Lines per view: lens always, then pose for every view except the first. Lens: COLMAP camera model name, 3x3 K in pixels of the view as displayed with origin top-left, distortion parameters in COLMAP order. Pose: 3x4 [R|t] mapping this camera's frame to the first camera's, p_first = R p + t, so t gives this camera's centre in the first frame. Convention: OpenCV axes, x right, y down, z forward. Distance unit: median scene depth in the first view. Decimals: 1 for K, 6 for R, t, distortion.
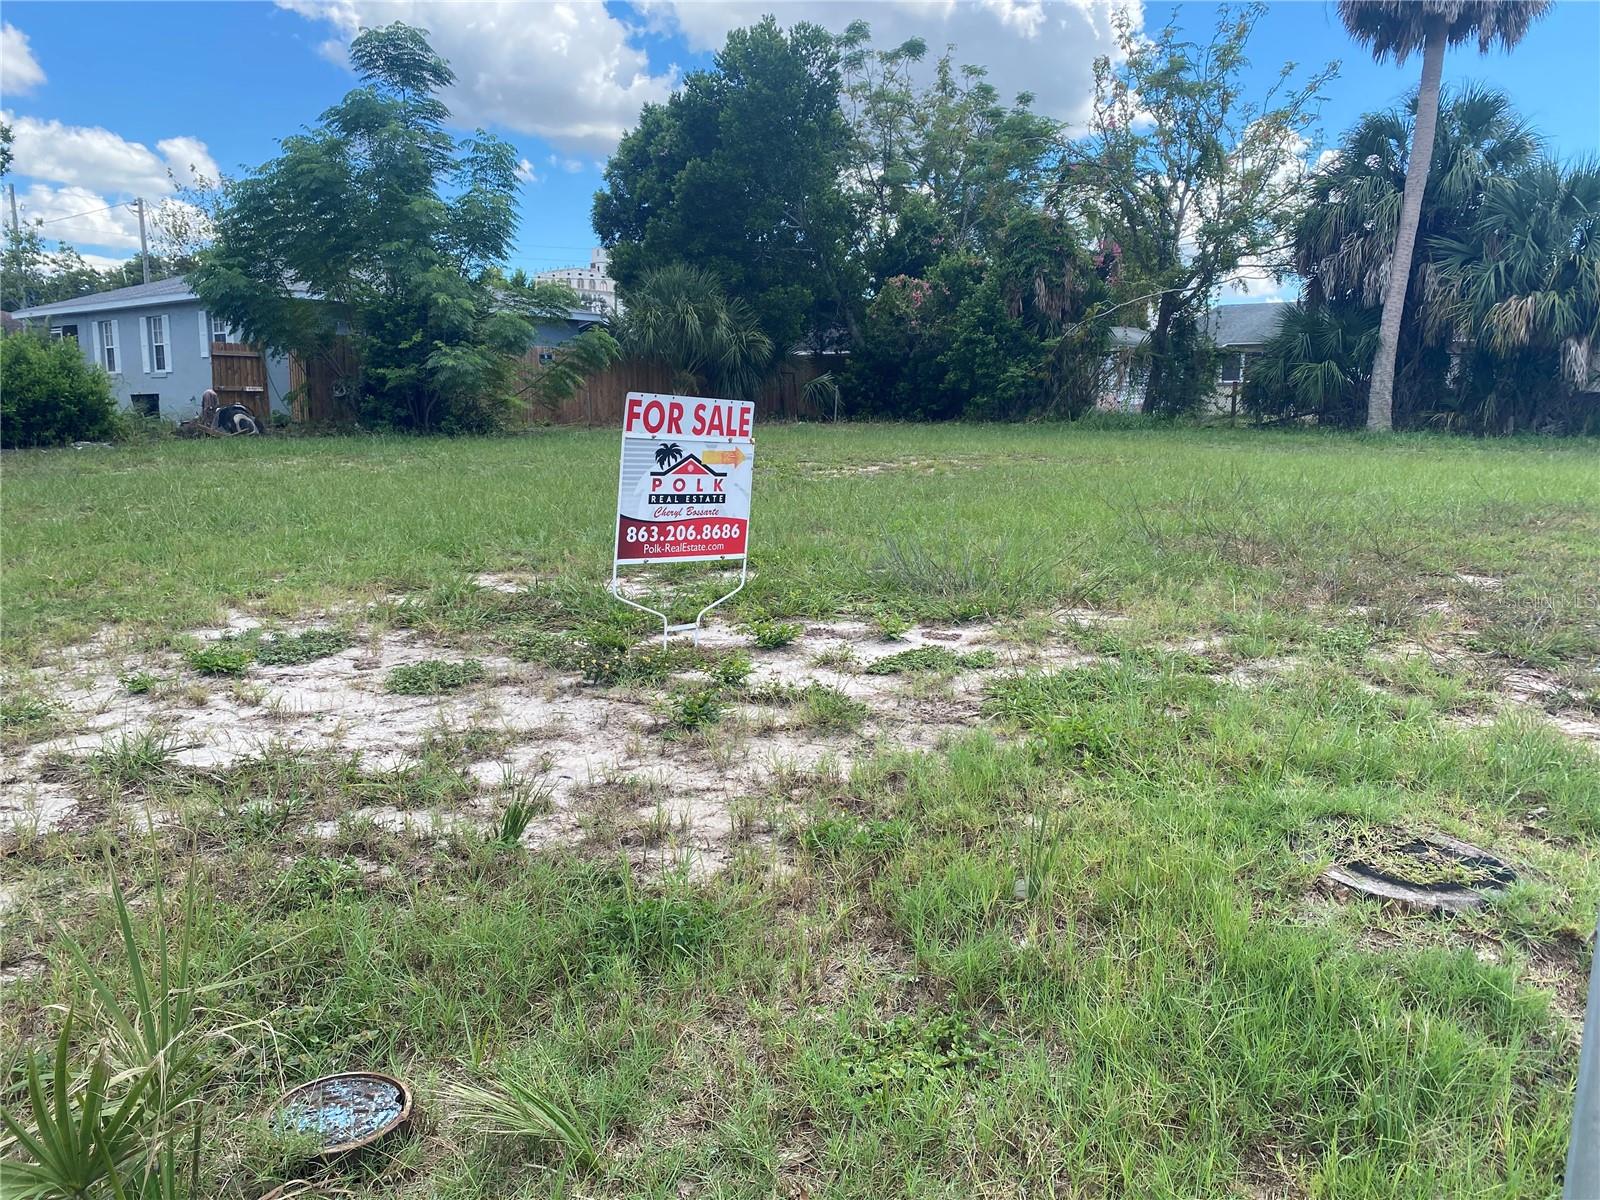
lens RADIAL K [[1214.1, 0, 811.3], [0, 1214.1, 608.1], [0, 0, 1]] dist [0.008786, -0.007771]
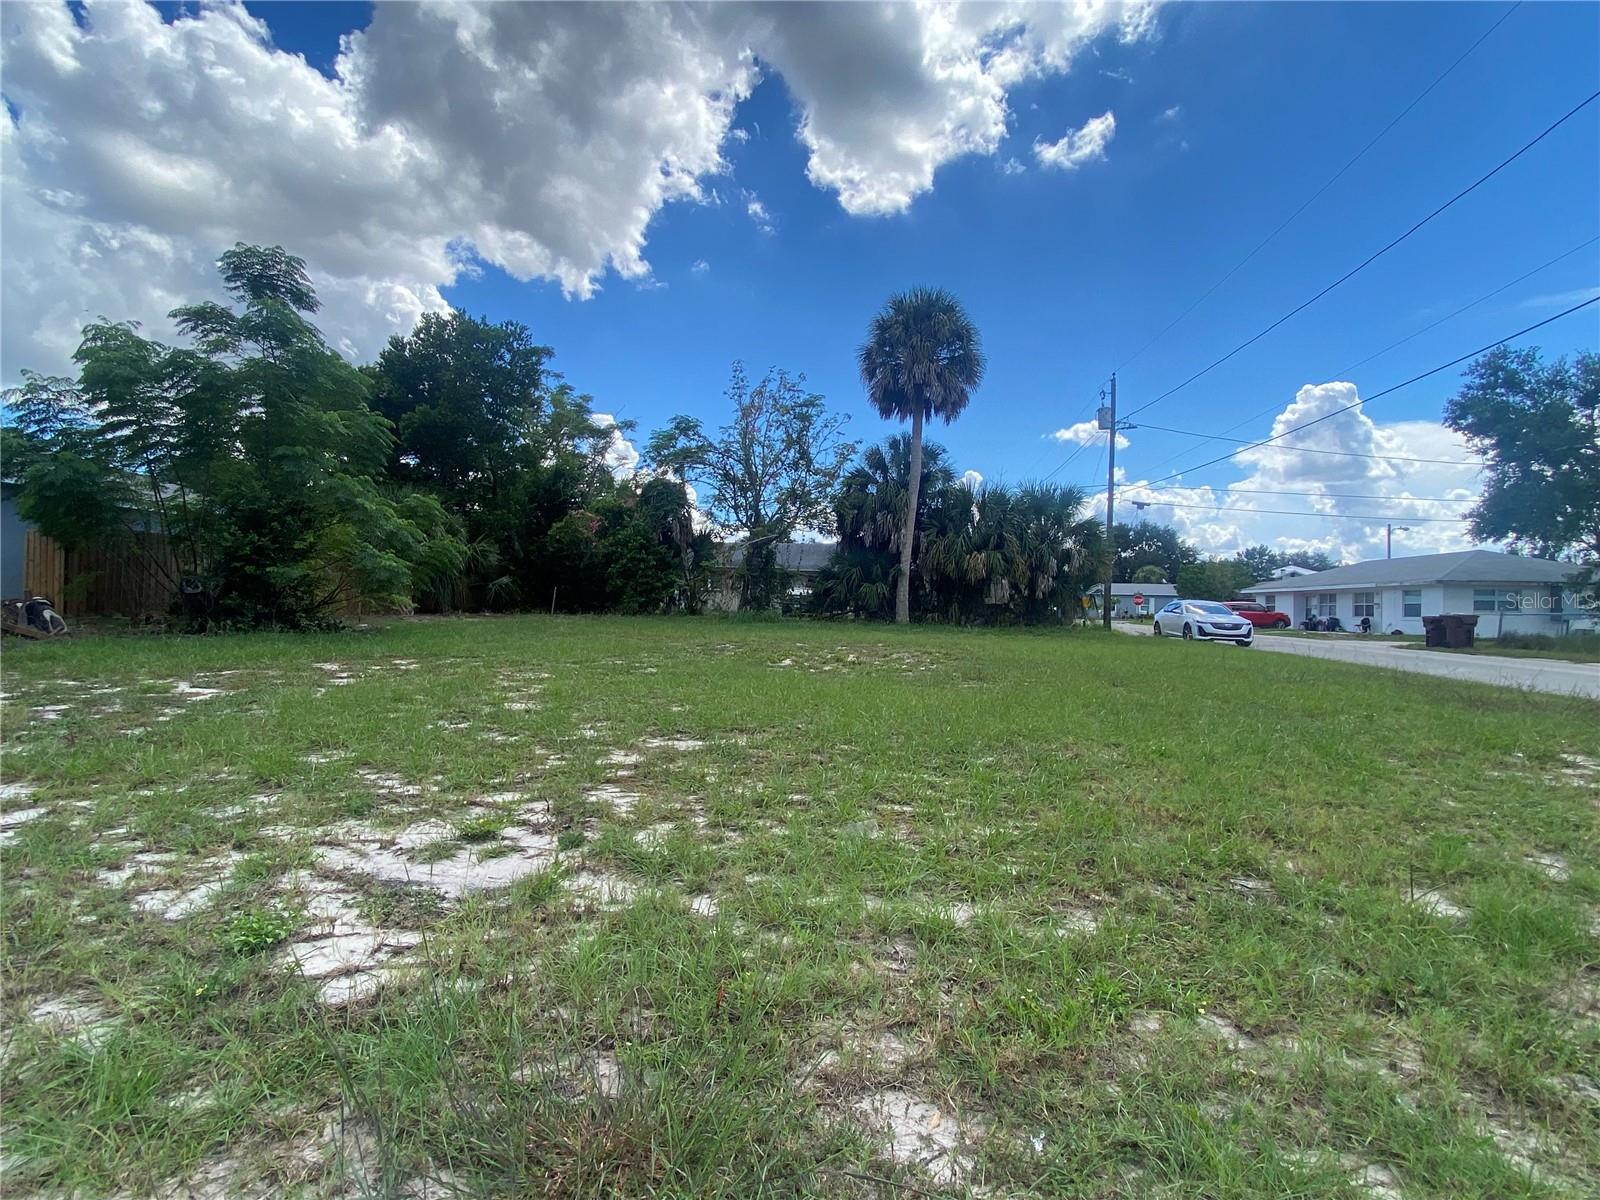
lens RADIAL K [[793.7, 0, 802.2], [0, 793.7, 614.6], [0, 0, 1]] dist [0.000276, -0.011075]
pose [[0.796318, 0.003226, 0.604870, -0.323253], [0.085263, 0.989403, -0.117525, -0.035943], [-0.598839, 0.145160, 0.787604, 0.188257]]
